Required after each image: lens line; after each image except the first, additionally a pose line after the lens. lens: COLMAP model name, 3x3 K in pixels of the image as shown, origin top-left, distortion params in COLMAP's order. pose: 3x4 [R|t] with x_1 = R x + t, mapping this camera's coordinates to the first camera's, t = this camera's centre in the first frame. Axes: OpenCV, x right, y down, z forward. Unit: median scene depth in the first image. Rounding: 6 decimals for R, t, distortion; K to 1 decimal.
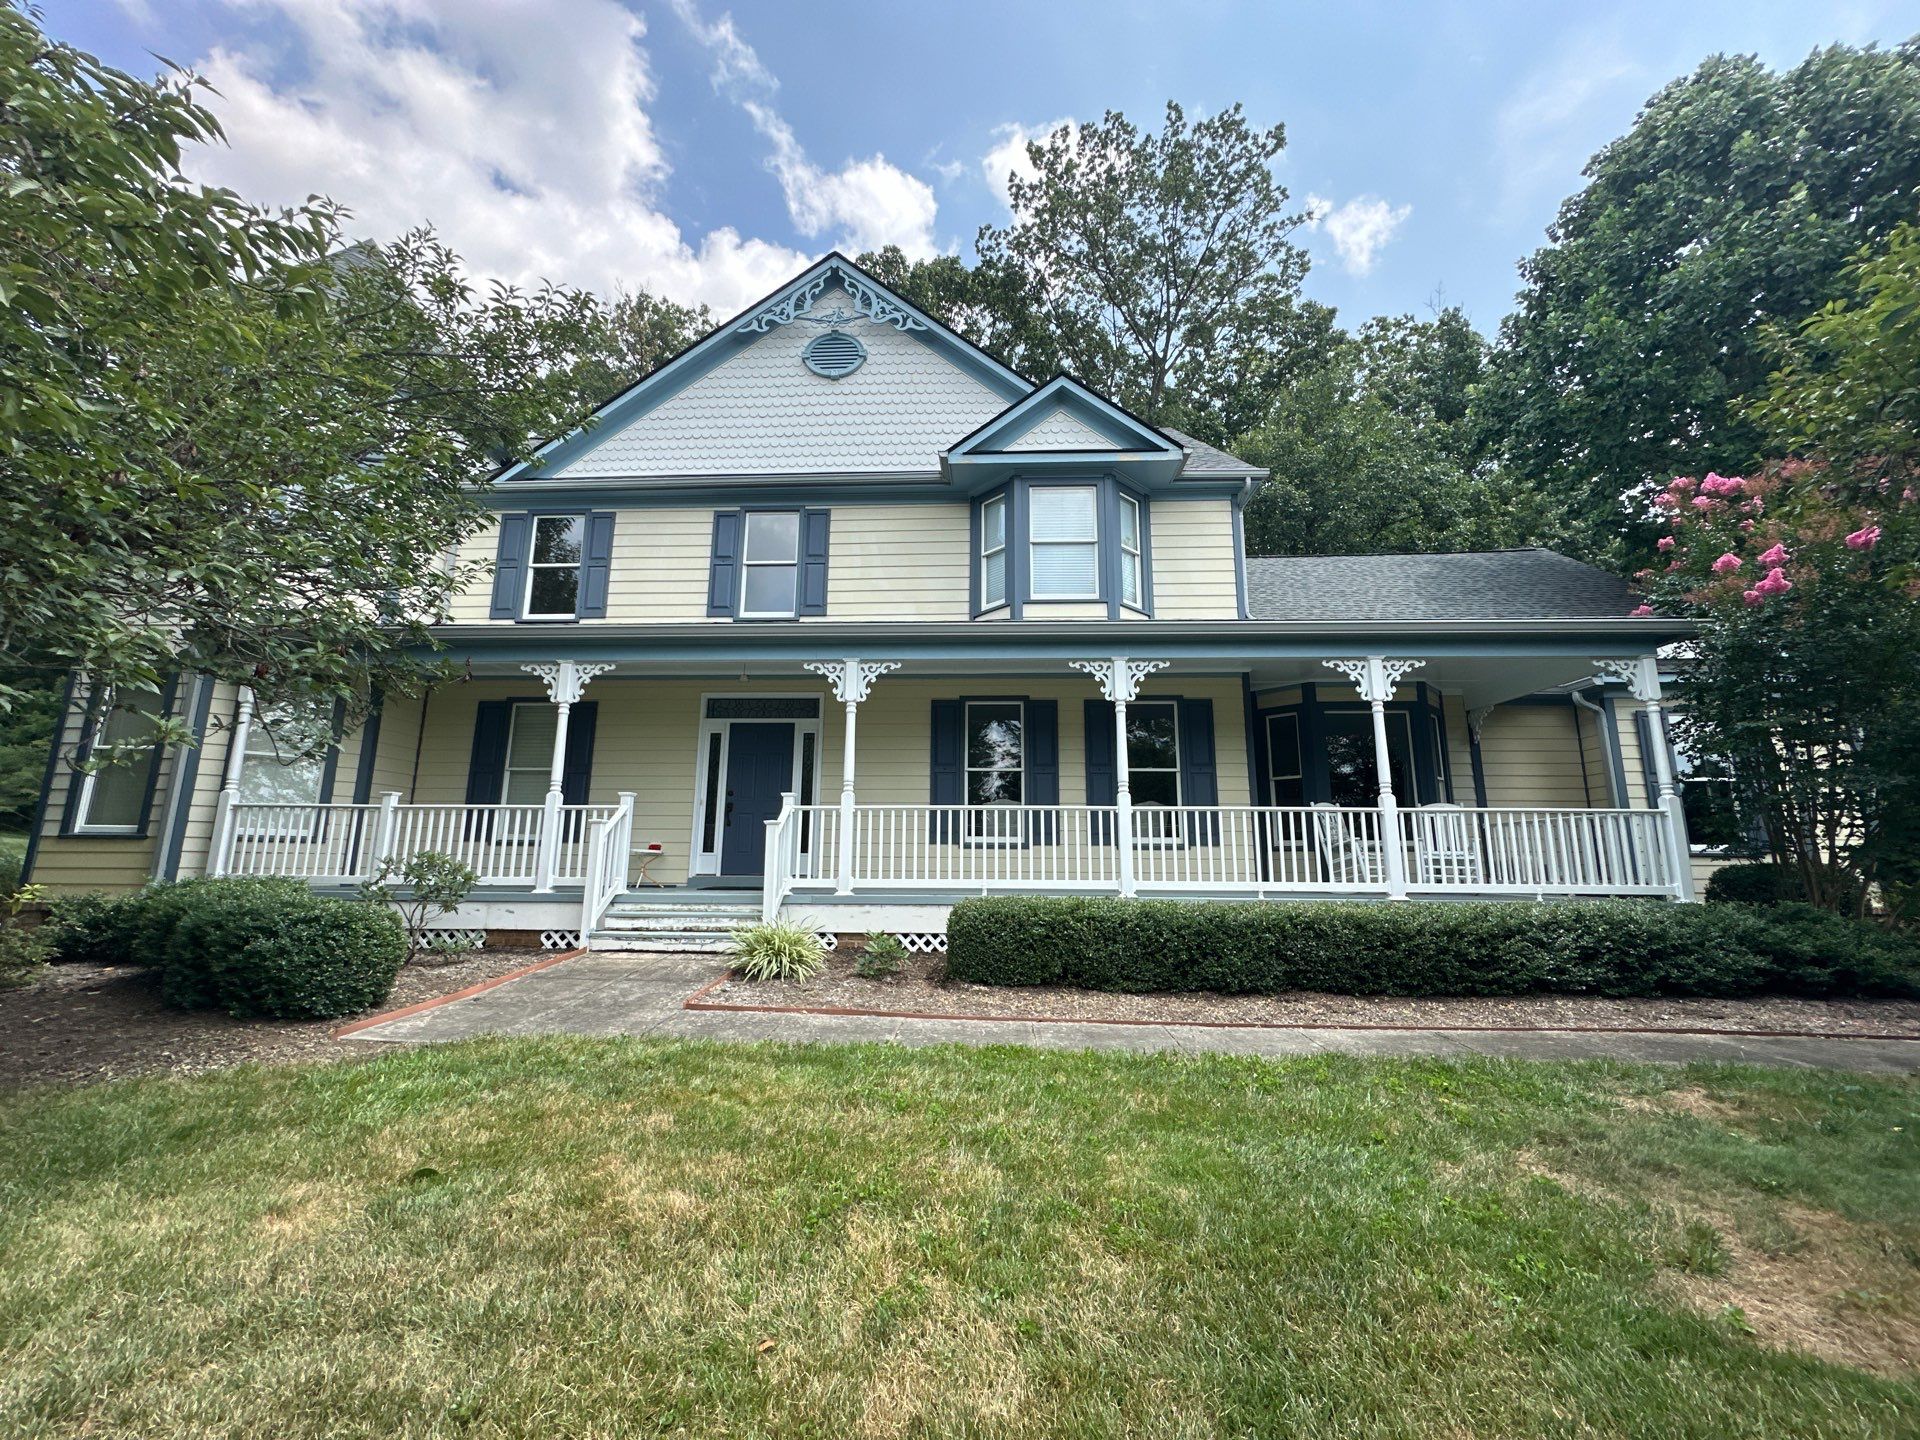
lens RADIAL K [[756.3, 0, 958.8], [0, 756.3, 709.1], [0, 0, 1]] dist [0.002023, 0.000626]
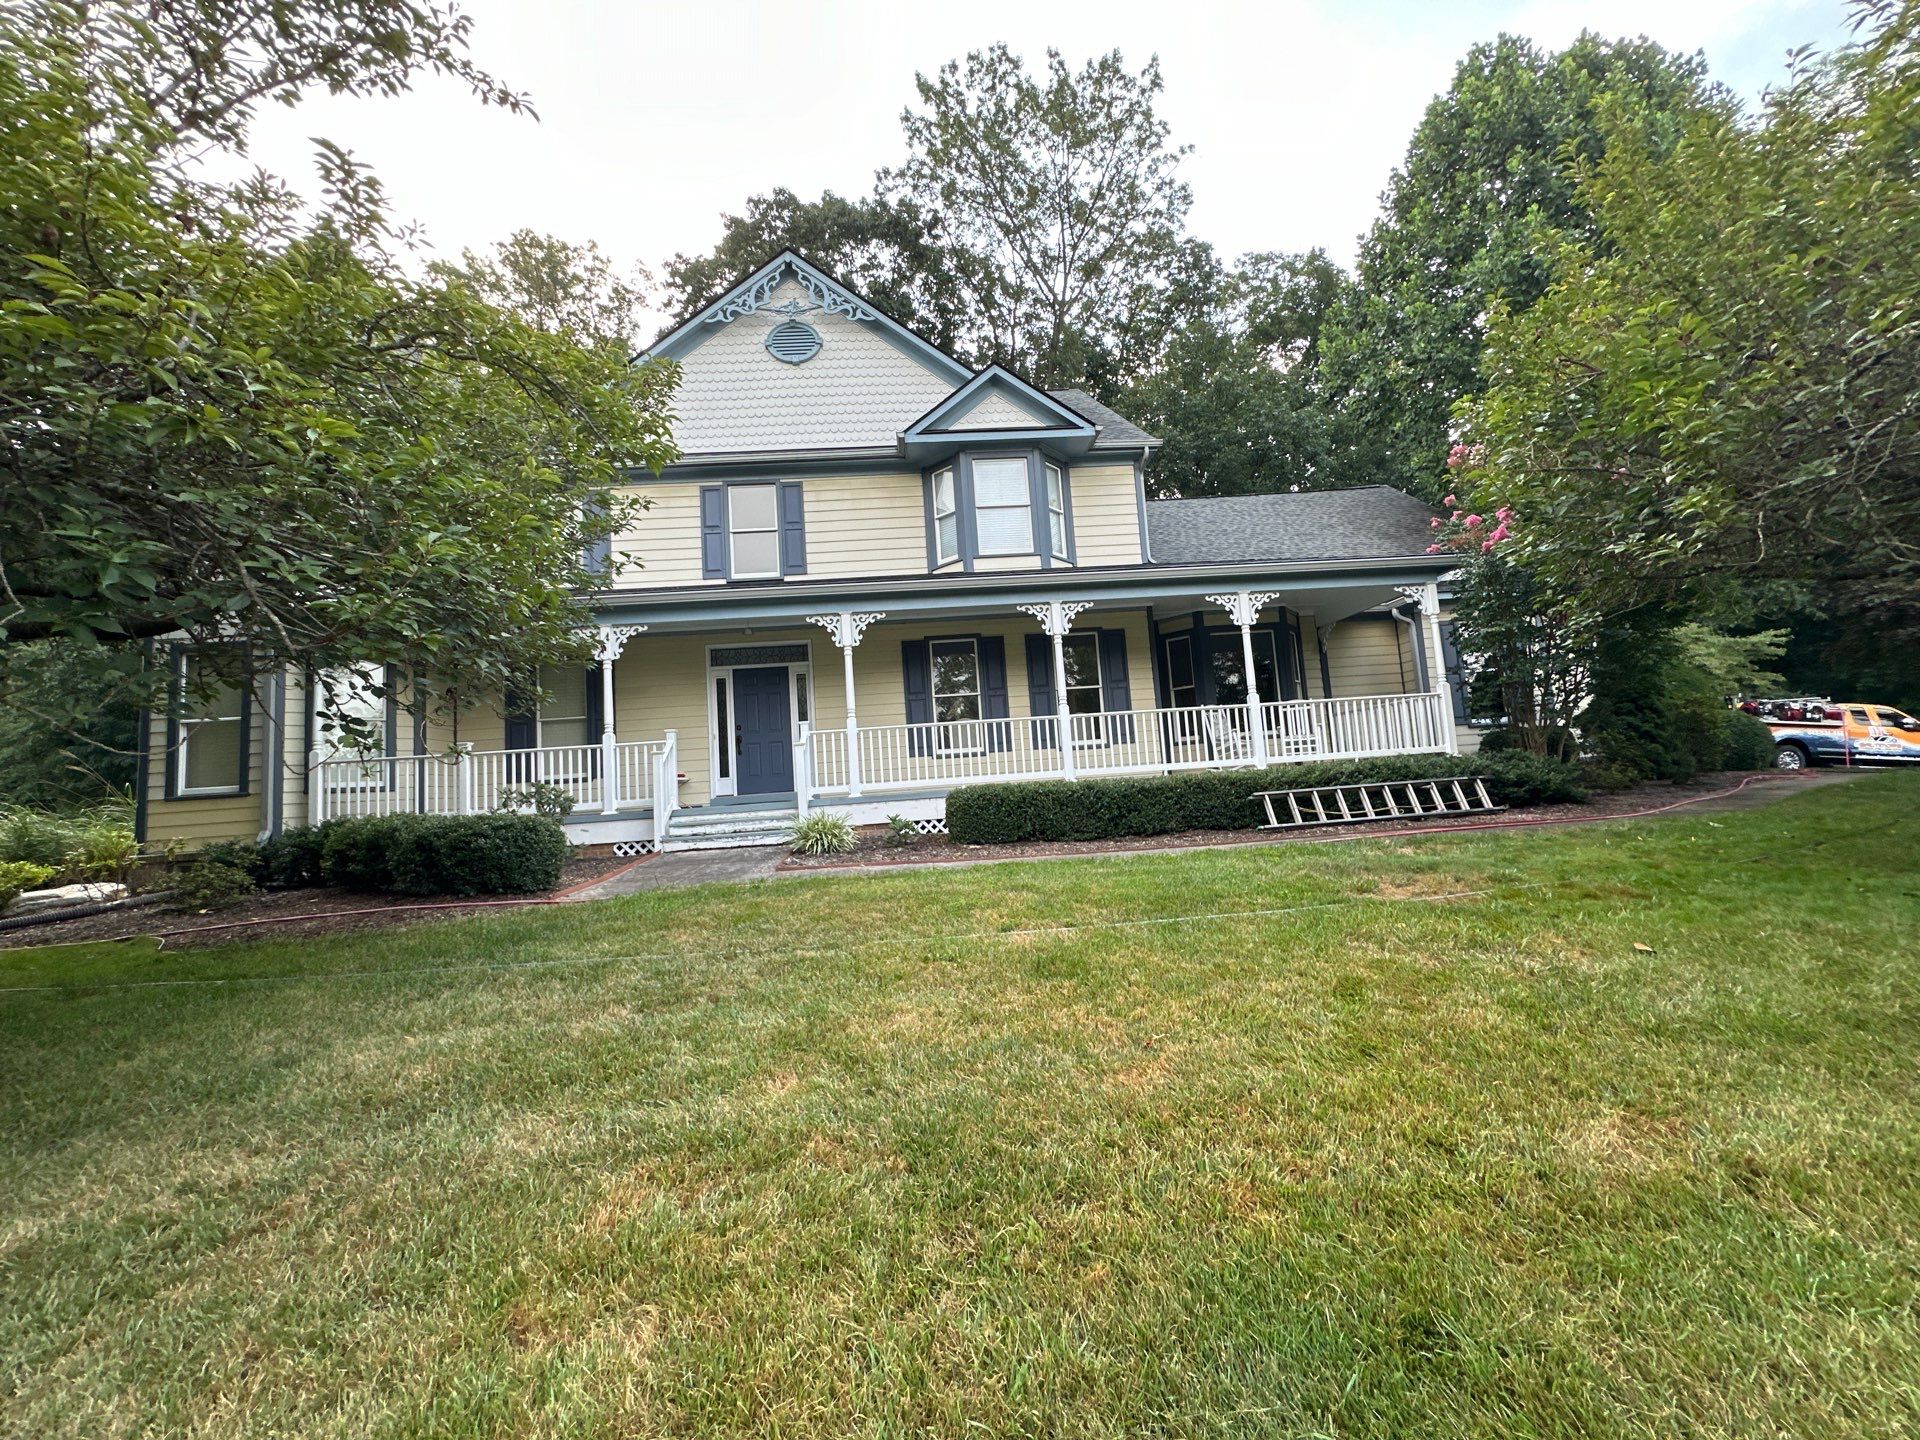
lens RADIAL K [[756.3, 0, 958.8], [0, 756.3, 709.1], [0, 0, 1]] dist [0.002023, 0.000626]
pose [[0.991140, -0.062943, 0.116964, -0.095161], [0.052578, 0.994581, 0.089686, -0.007507], [-0.121975, -0.082742, 0.989078, -0.226525]]
